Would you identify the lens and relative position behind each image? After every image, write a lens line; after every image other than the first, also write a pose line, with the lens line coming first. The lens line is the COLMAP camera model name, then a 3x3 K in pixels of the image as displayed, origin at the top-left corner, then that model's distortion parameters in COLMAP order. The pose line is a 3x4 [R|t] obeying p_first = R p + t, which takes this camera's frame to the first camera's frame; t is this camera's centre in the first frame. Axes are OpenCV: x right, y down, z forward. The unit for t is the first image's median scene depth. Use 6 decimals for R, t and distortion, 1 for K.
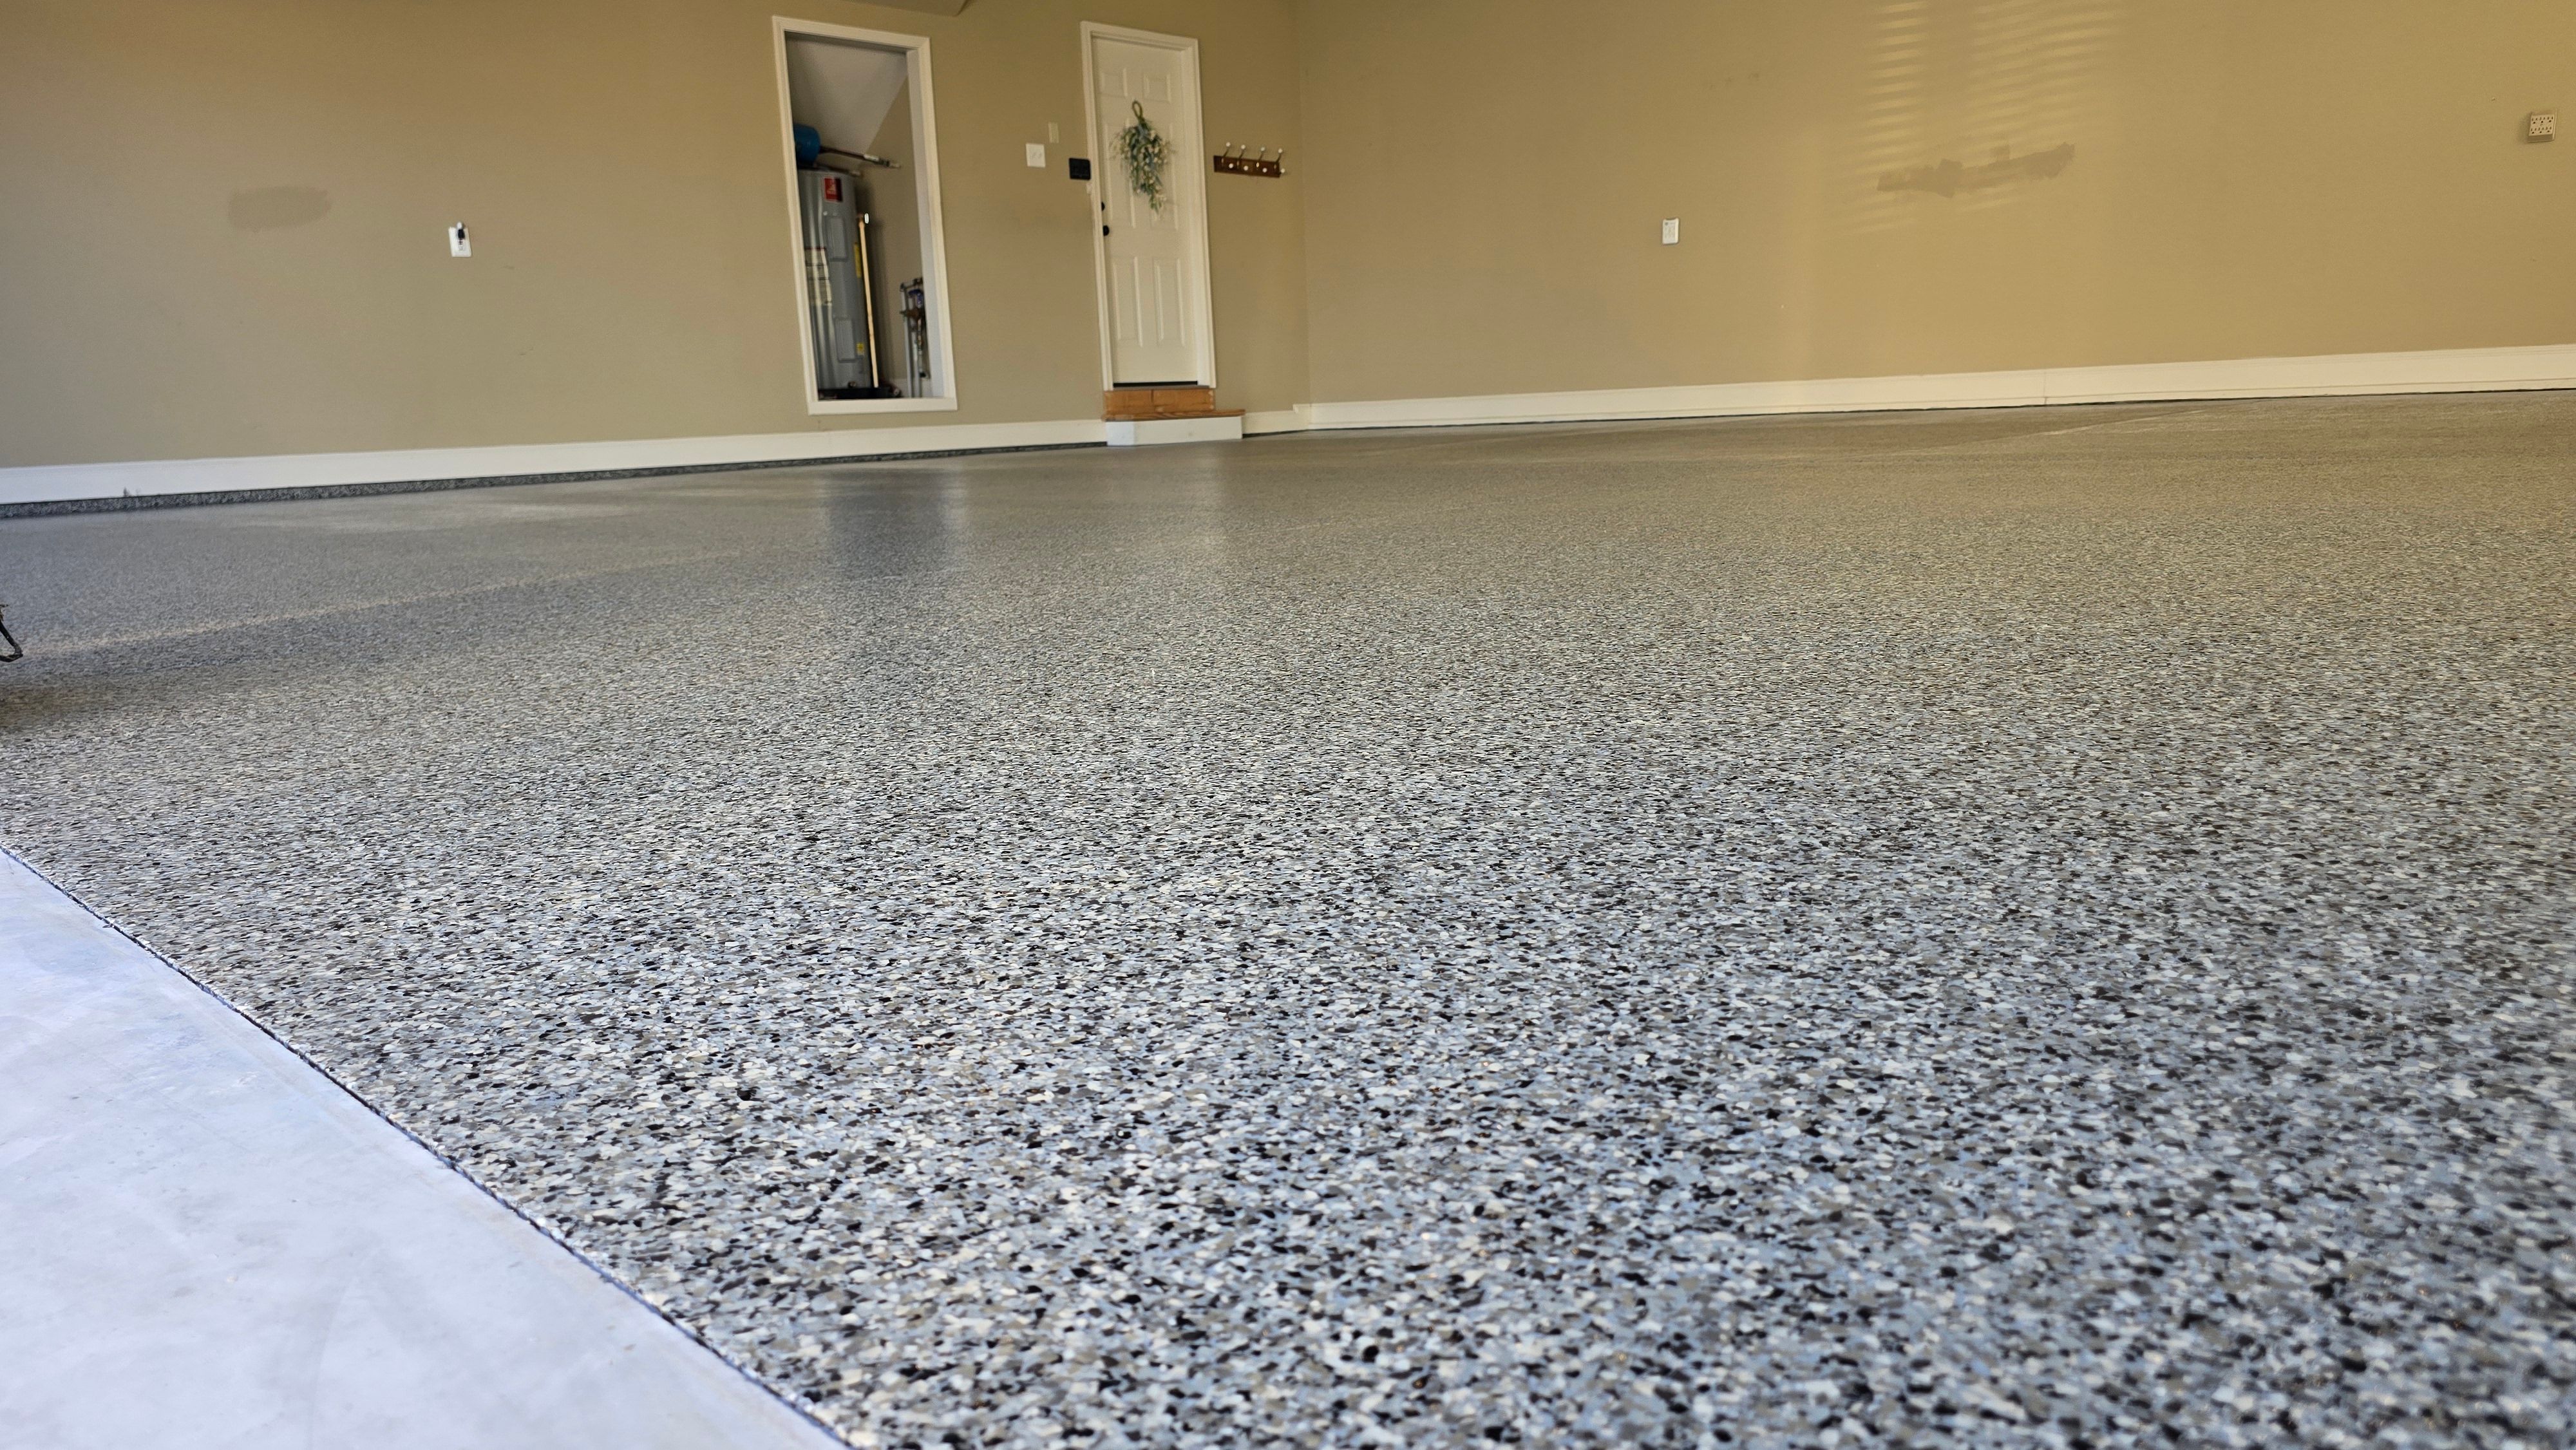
lens RADIAL K [[1722.2, 0, 1259.8], [0, 1722.2, 702.5], [0, 0, 1]] dist [0.076006, -0.070764]
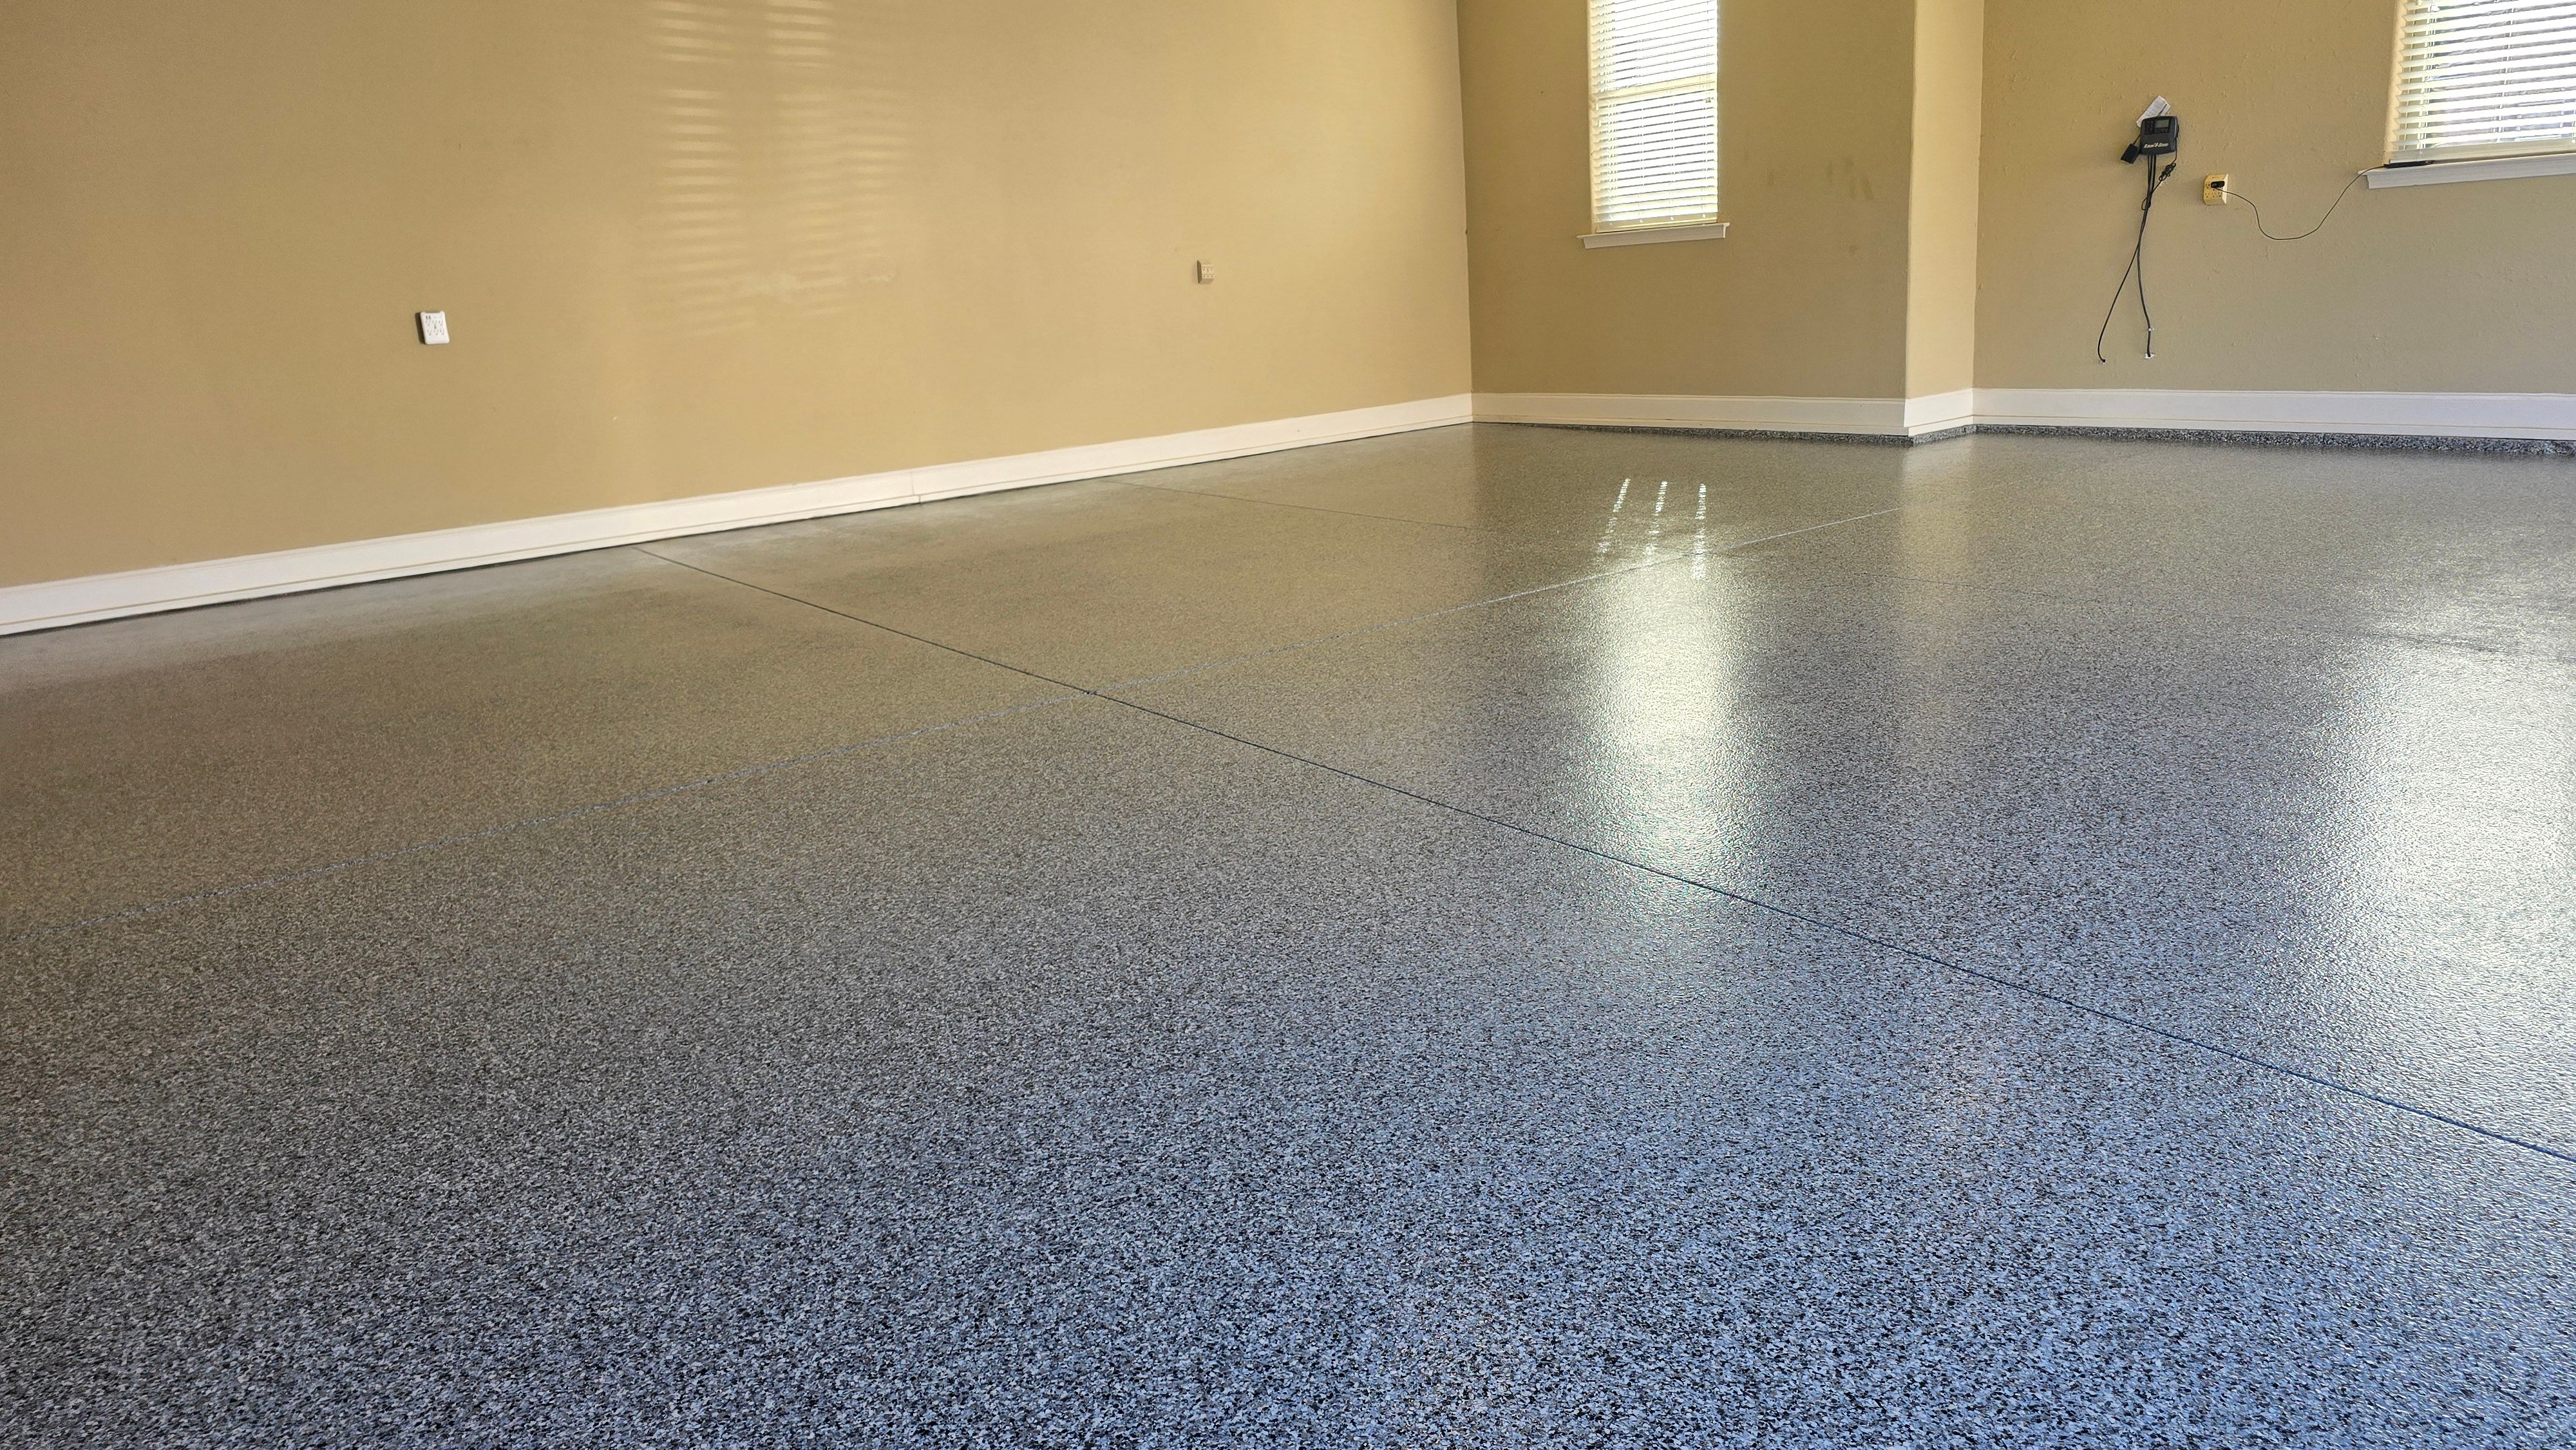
lens RADIAL K [[1722.2, 0, 1306.6], [0, 1722.2, 701.2], [0, 0, 1]] dist [0.076006, -0.070764]
pose [[0.149526, -0.212234, 0.965711, -0.486627], [0.233149, 0.956719, 0.174158, -0.160165], [-0.960877, 0.199113, 0.192536, 0.522012]]
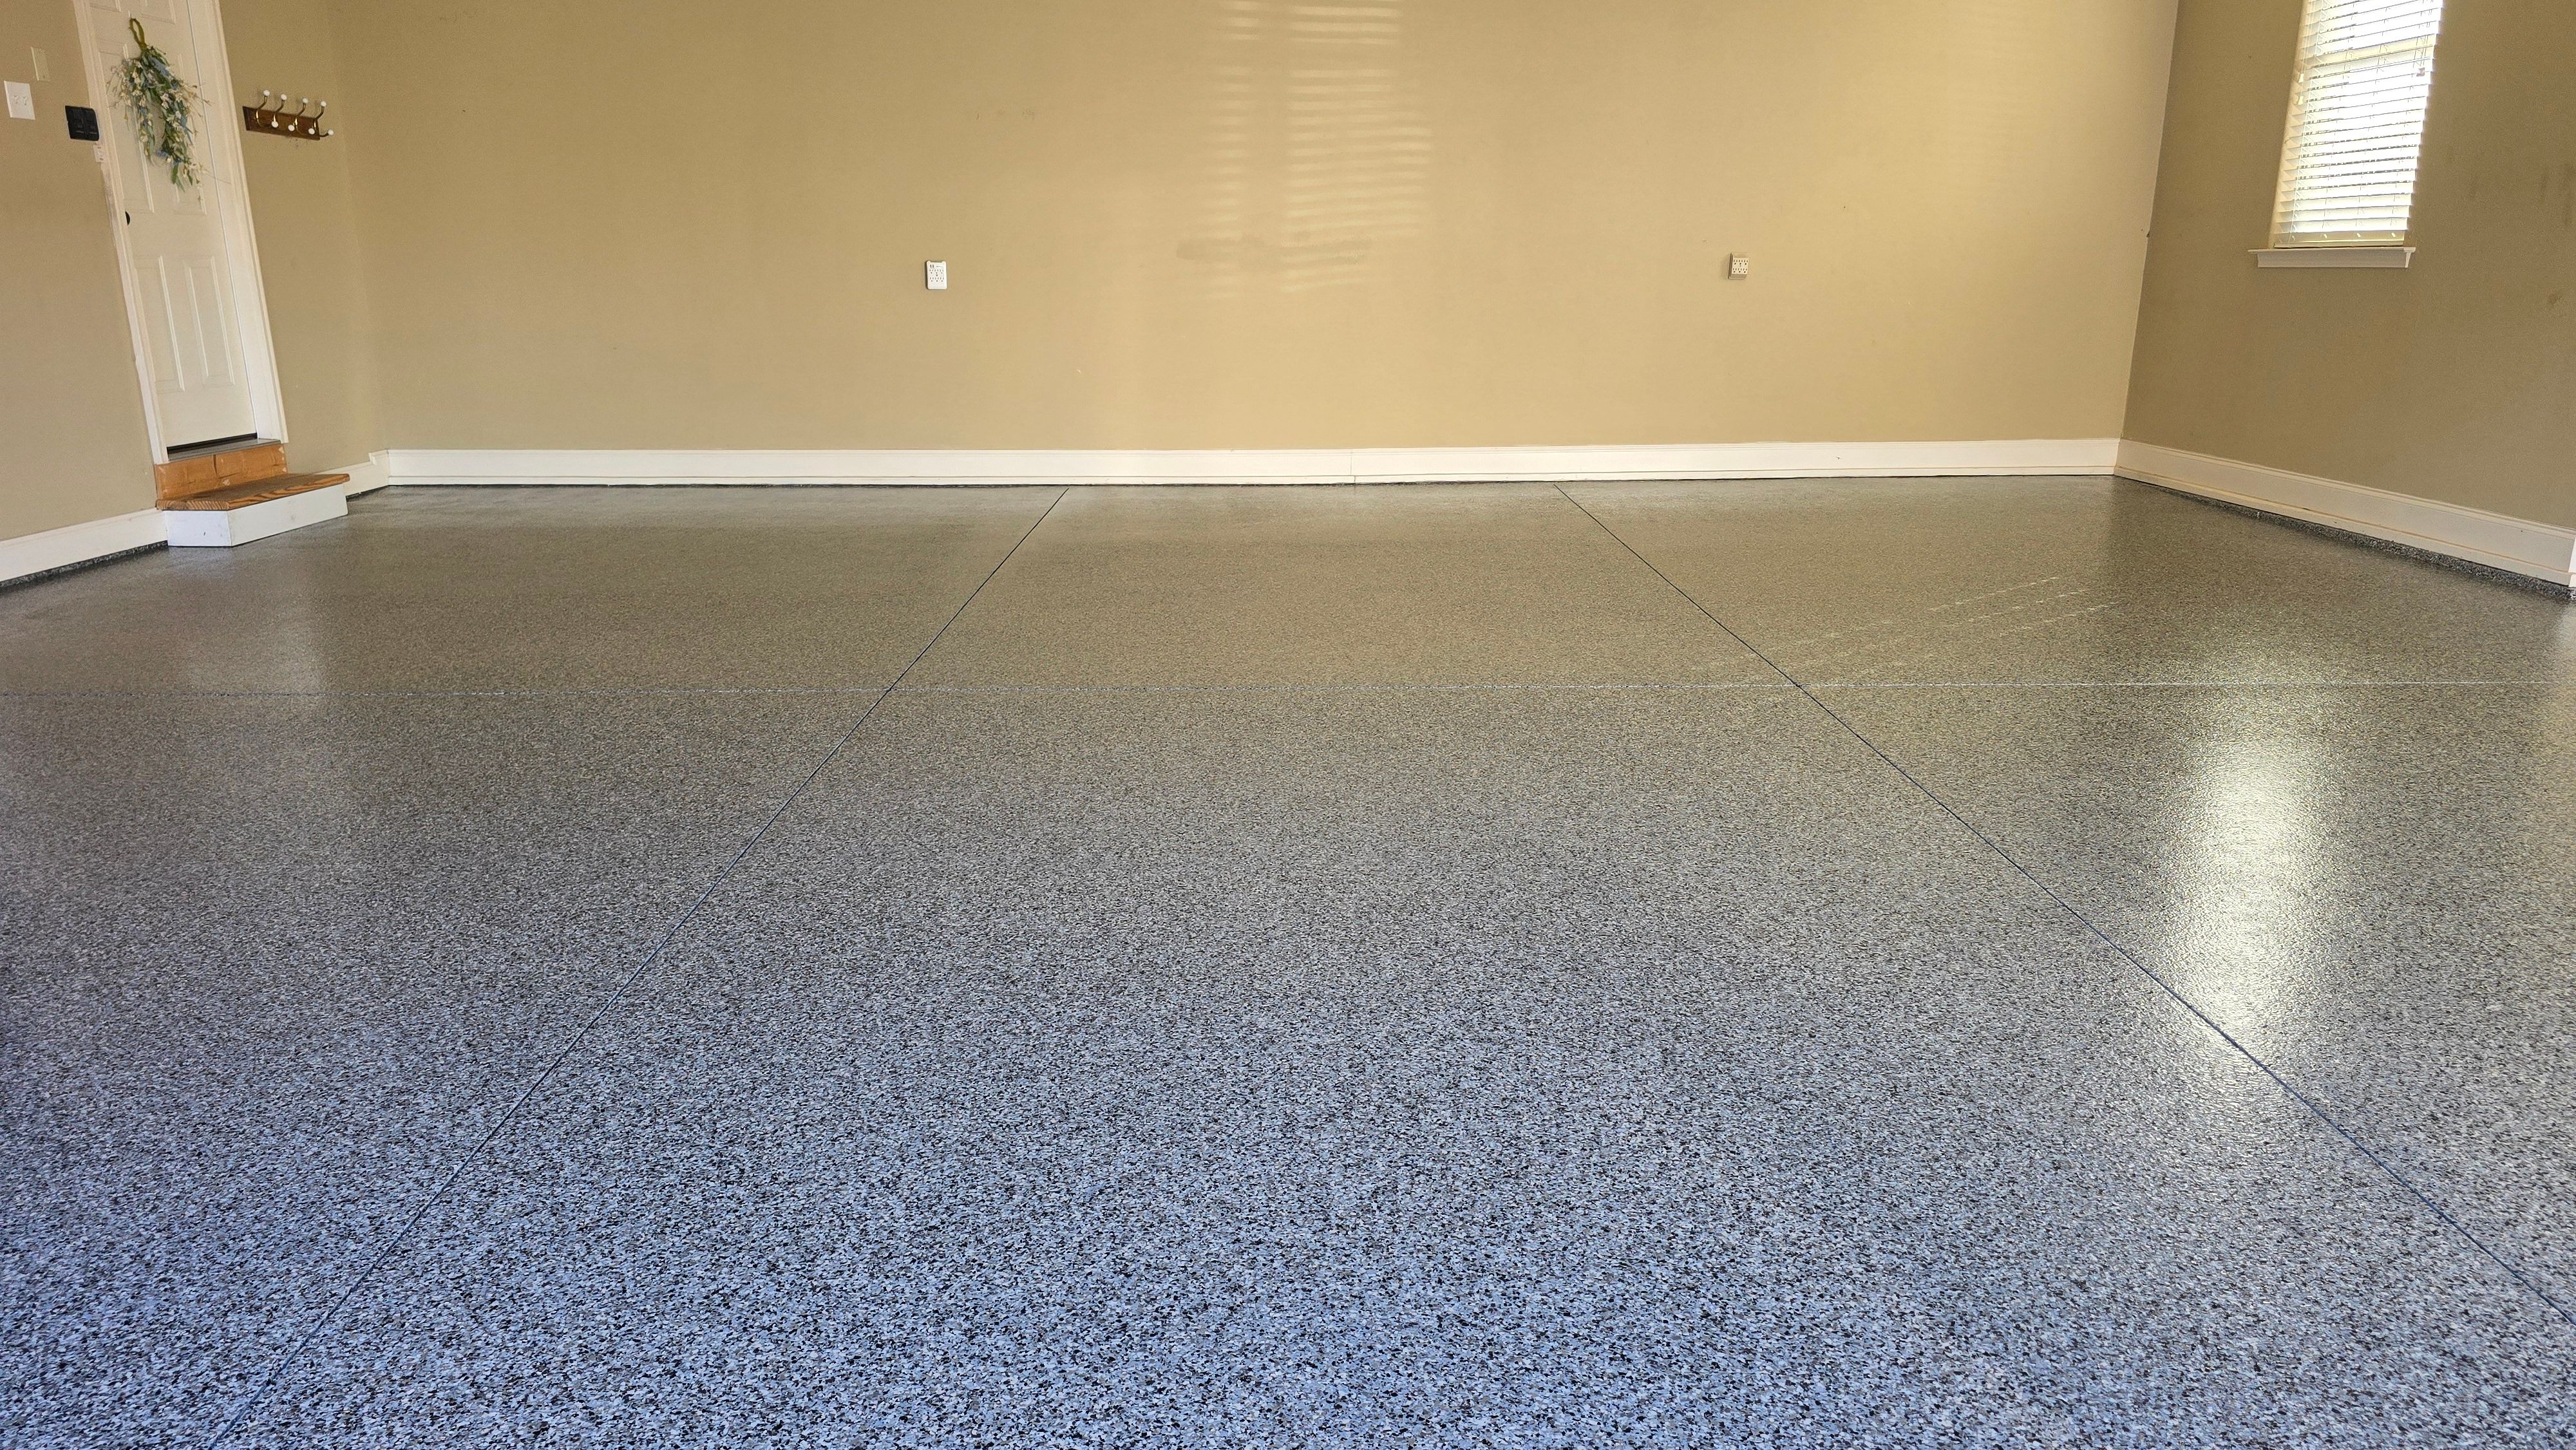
lens RADIAL K [[1722.2, 0, 1268.2], [0, 1722.2, 723.0], [0, 0, 1]] dist [0.076006, -0.070764]
pose [[0.710631, -0.142944, 0.688891, -0.286221], [0.097182, 0.989700, 0.105113, -0.123452], [-0.696821, -0.007749, 0.717203, 0.251268]]
